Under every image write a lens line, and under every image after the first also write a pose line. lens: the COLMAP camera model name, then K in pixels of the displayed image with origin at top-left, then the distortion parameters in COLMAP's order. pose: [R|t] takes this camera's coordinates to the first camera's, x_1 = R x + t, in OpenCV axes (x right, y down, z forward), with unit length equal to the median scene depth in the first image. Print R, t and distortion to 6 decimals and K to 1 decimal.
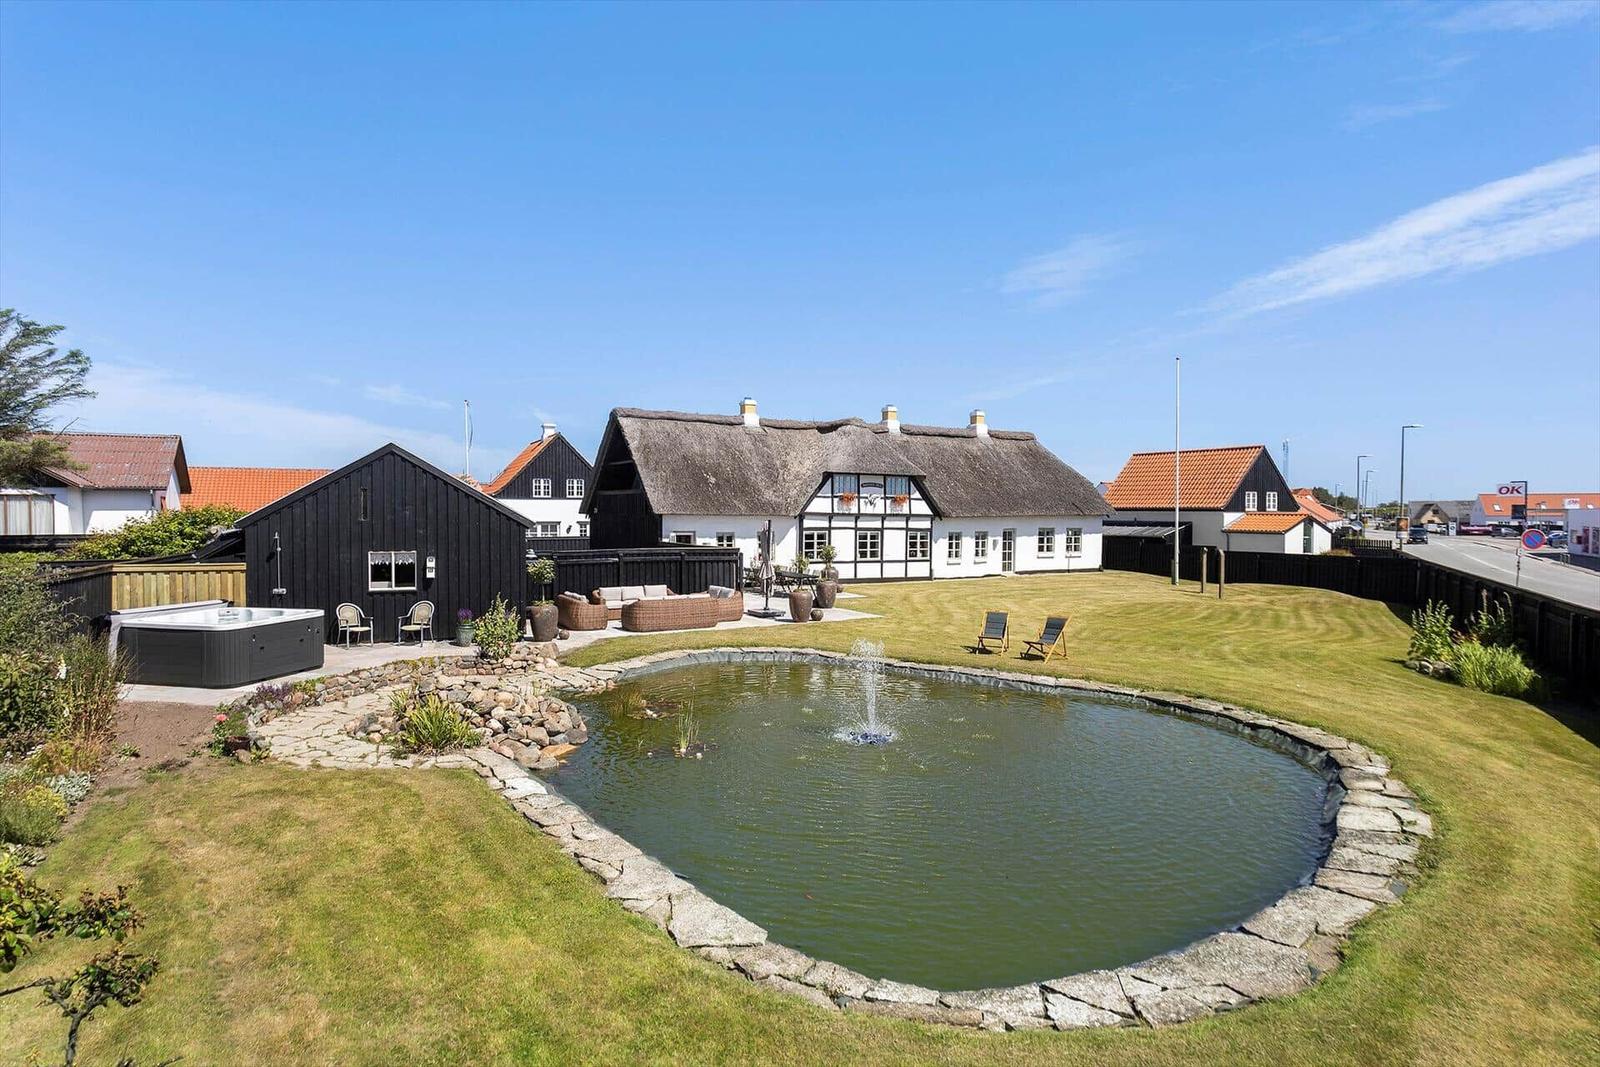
lens RADIAL K [[877.5, 0, 756.7], [0, 877.5, 550.6], [0, 0, 1]] dist [0.008175, -0.000108]
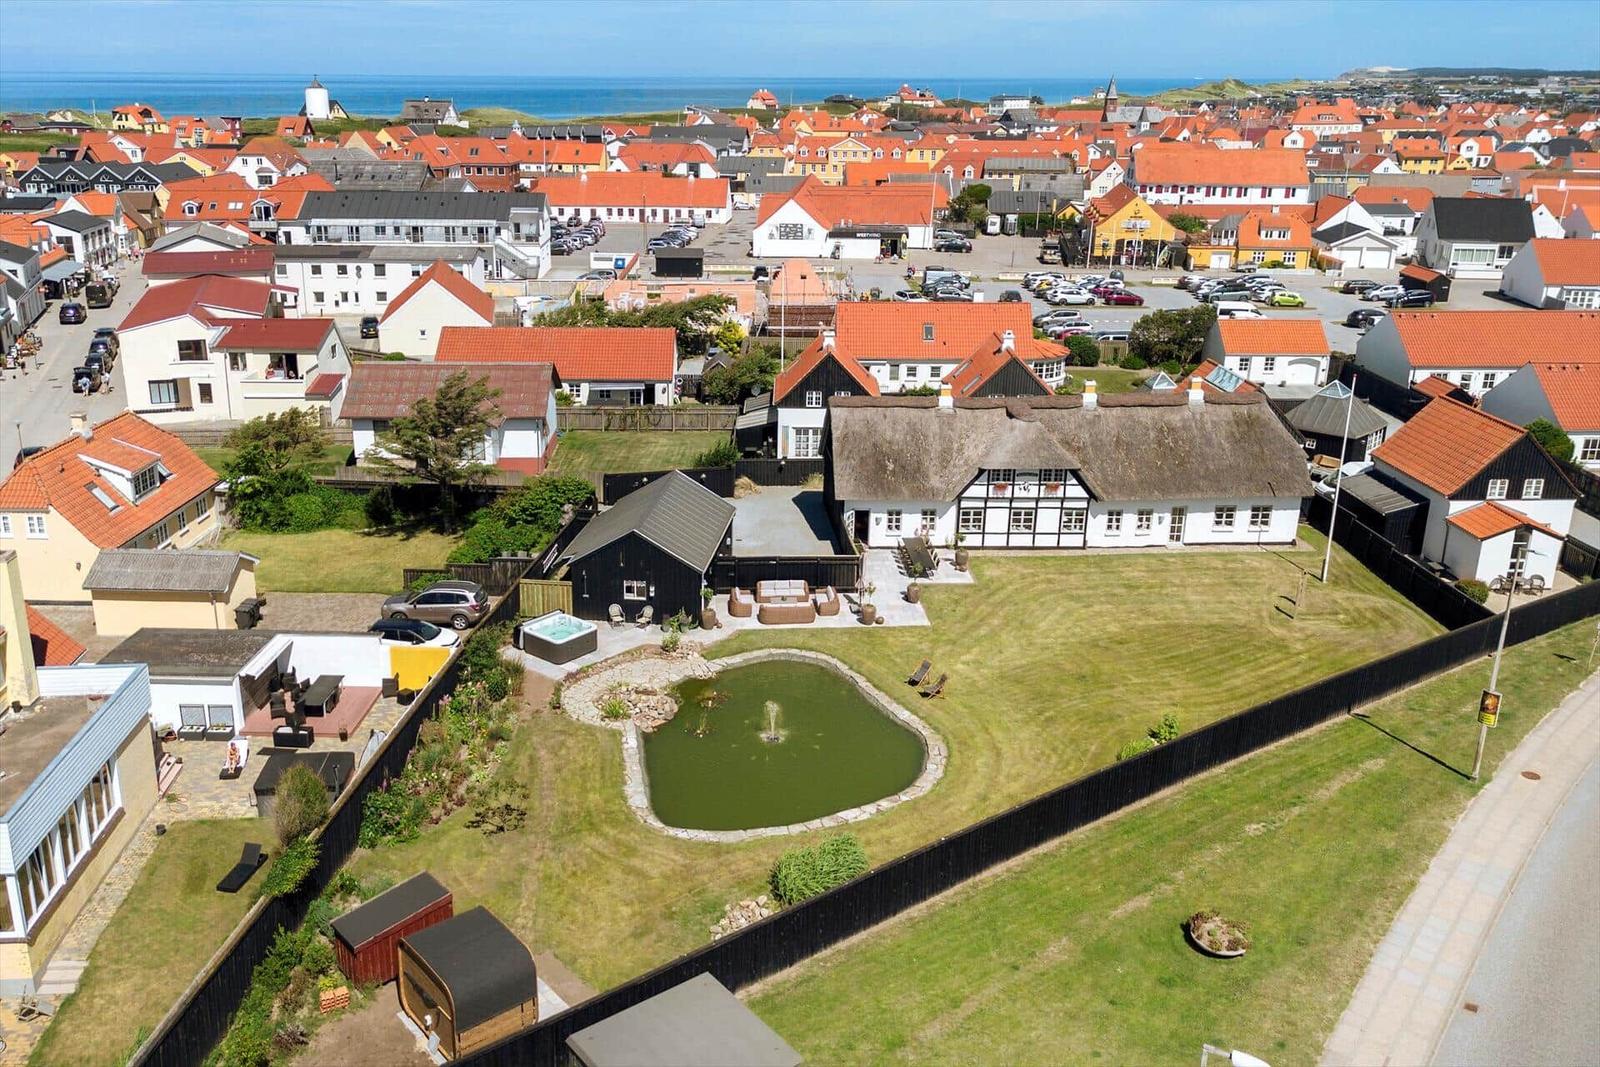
lens RADIAL K [[1279.3, 0, 752.6], [0, 1279.3, 542.1], [0, 0, 1]] dist [0.072362, -0.086952]
pose [[0.899171, 0.143582, -0.413371, 0.529019], [-0.020049, 0.957163, 0.288854, -0.483640], [0.437137, -0.251441, 0.863532, -0.714667]]
